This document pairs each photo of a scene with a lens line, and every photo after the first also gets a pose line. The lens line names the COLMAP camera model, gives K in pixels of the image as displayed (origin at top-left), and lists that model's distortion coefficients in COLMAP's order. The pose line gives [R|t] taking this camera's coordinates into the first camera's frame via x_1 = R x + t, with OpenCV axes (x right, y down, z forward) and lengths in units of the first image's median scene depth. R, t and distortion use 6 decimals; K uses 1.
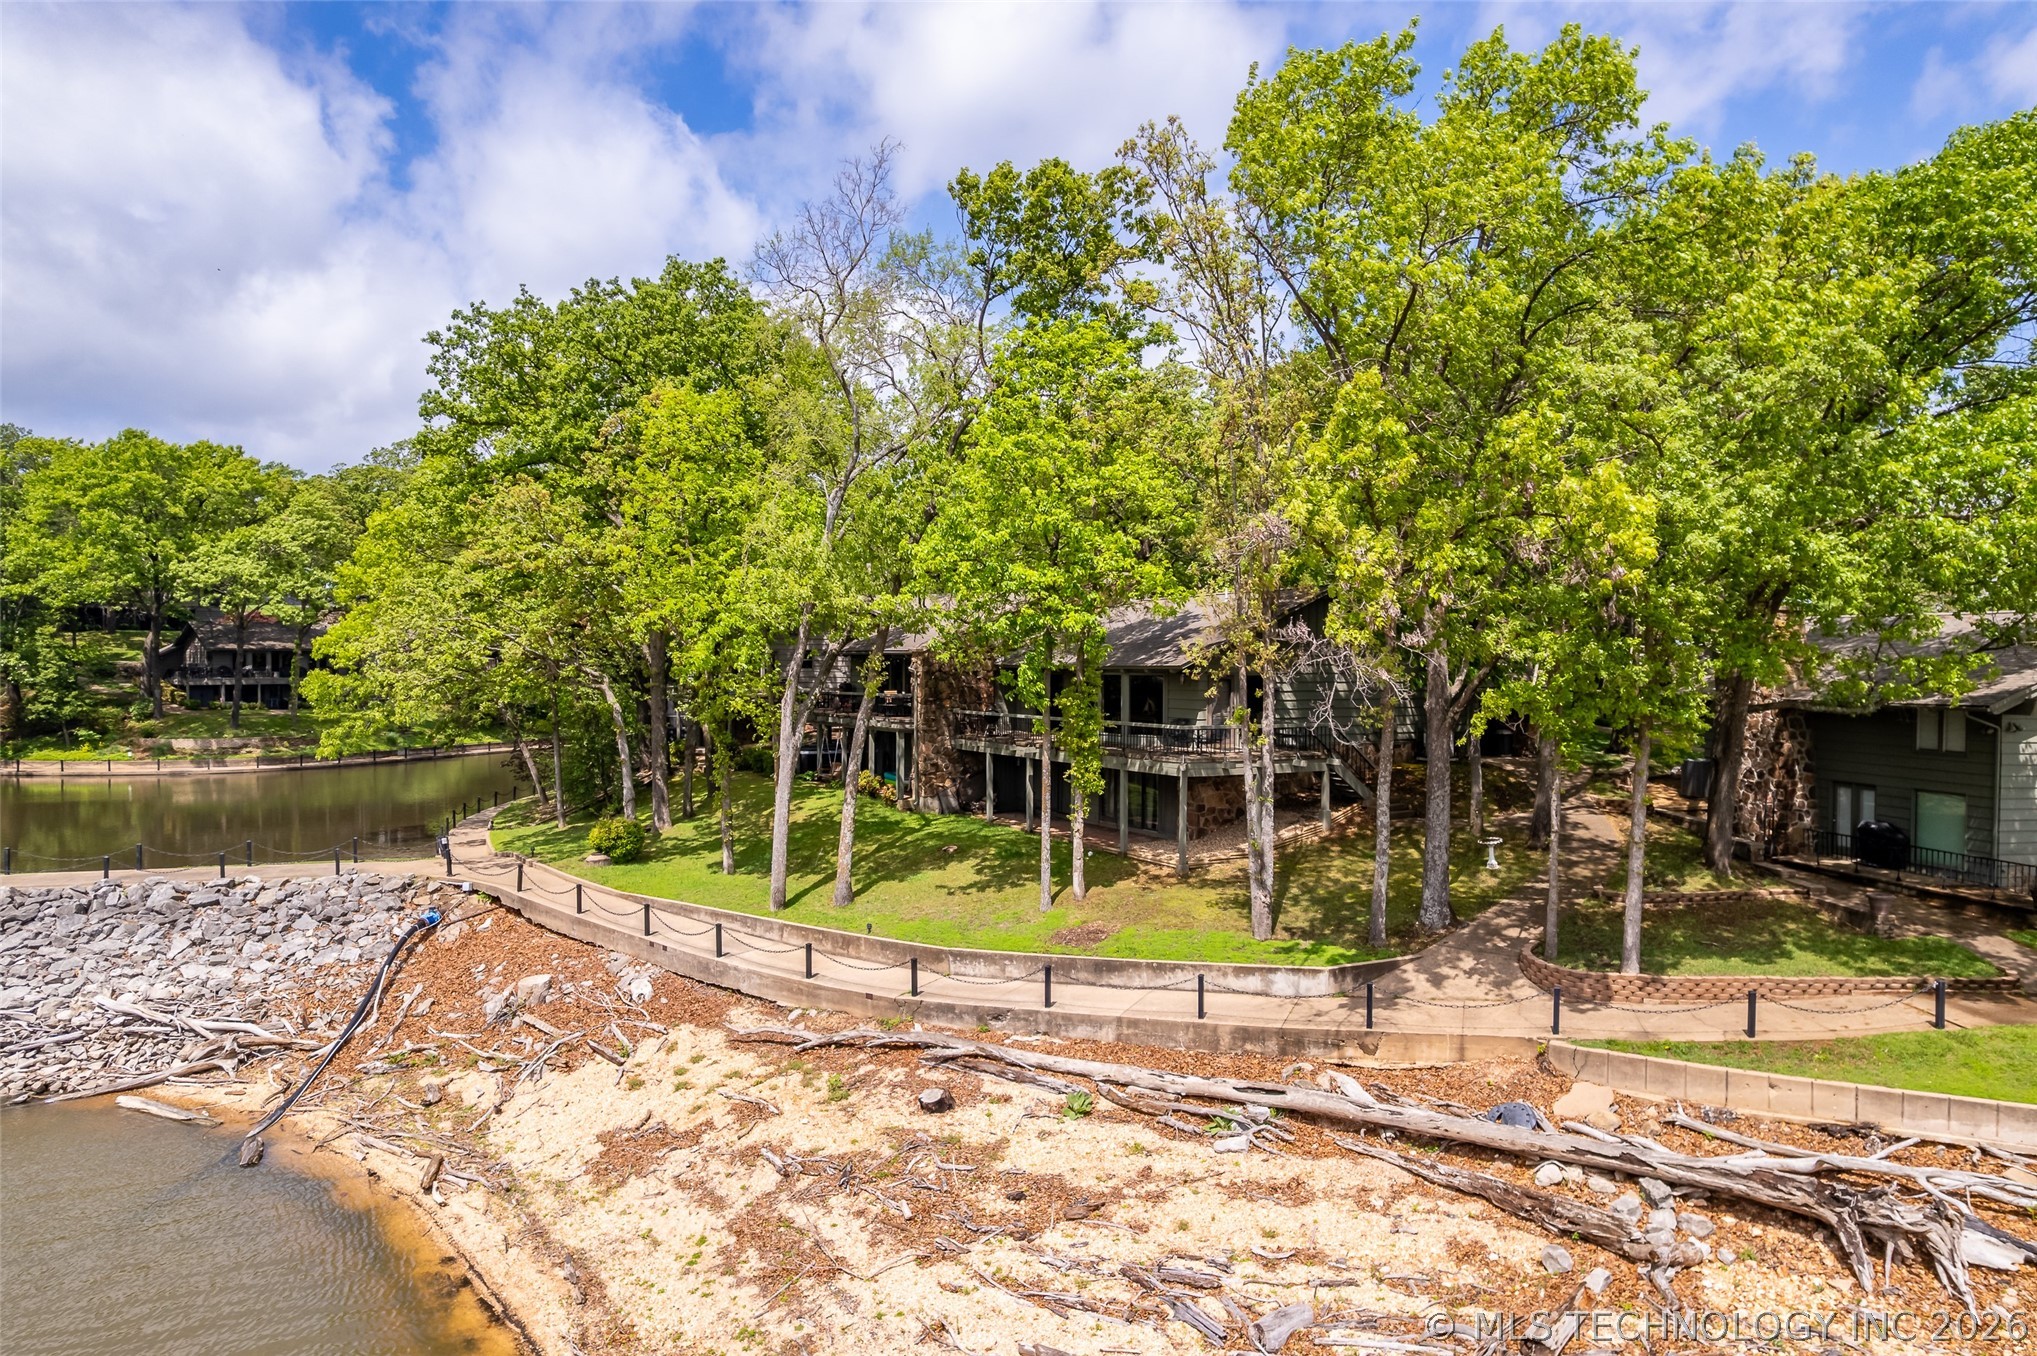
lens RADIAL K [[1312.5, 0, 1032.6], [0, 1312.5, 686.6], [0, 0, 1]] dist [-0.091817, 0.072599]
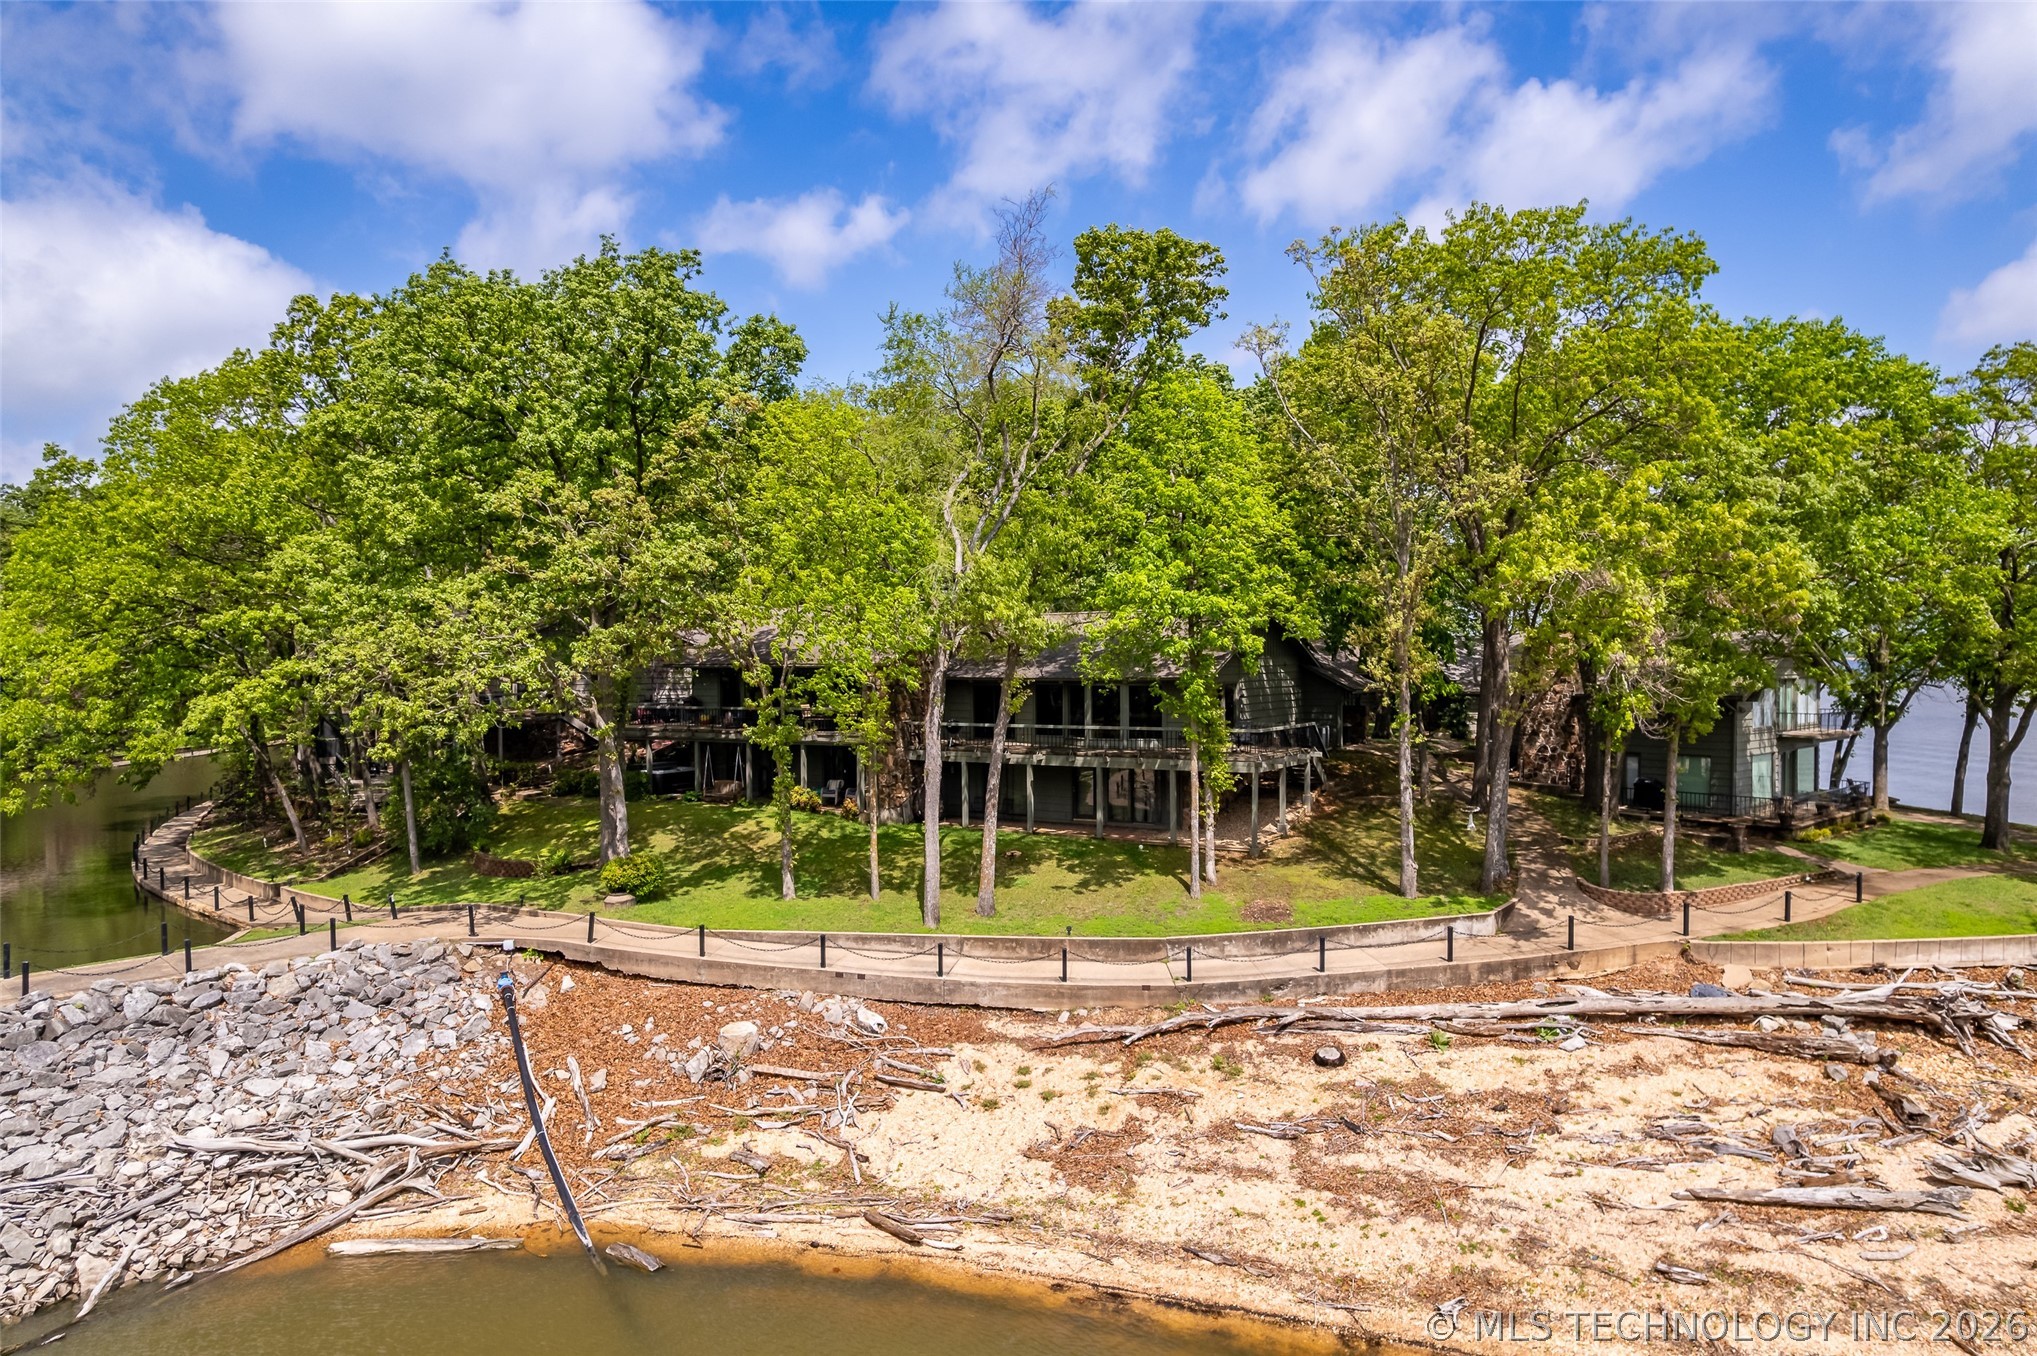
lens RADIAL K [[1312.5, 0, 1032.6], [0, 1312.5, 686.6], [0, 0, 1]] dist [-0.091817, 0.072599]
pose [[0.875062, -0.024061, 0.483413, -0.785777], [0.020803, 0.999710, 0.012102, -0.032613], [-0.483564, -0.000533, 0.875309, 0.094530]]
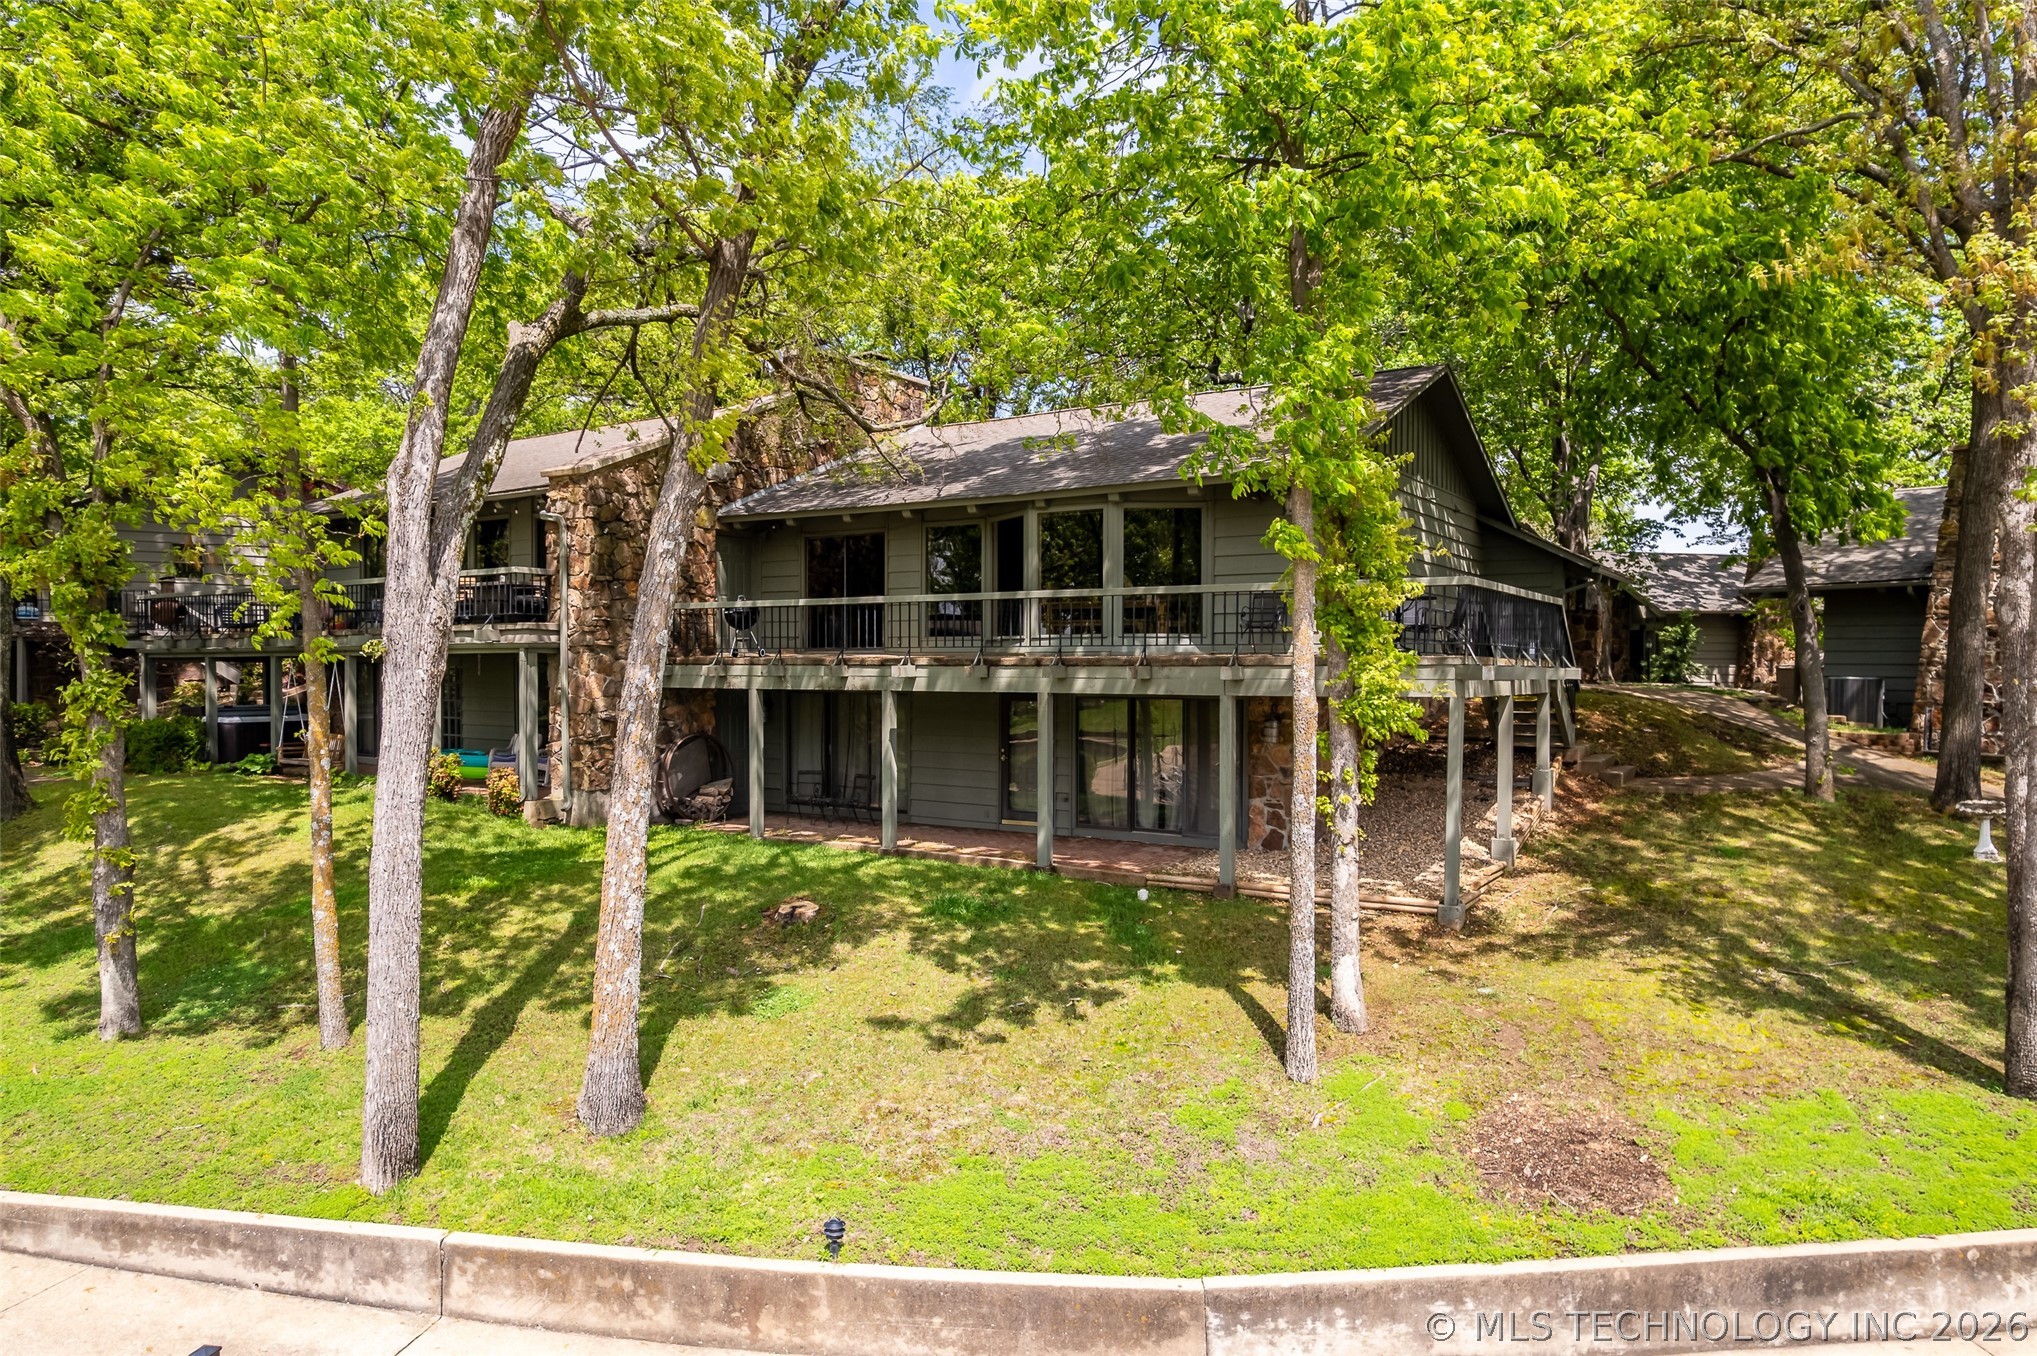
lens RADIAL K [[1312.5, 0, 1032.6], [0, 1312.5, 686.6], [0, 0, 1]] dist [-0.091817, 0.072599]
pose [[0.893240, -0.012998, 0.449391, -0.249464], [0.011828, 0.999915, 0.005409, 0.077969], [-0.449424, 0.000484, 0.893319, 0.868828]]
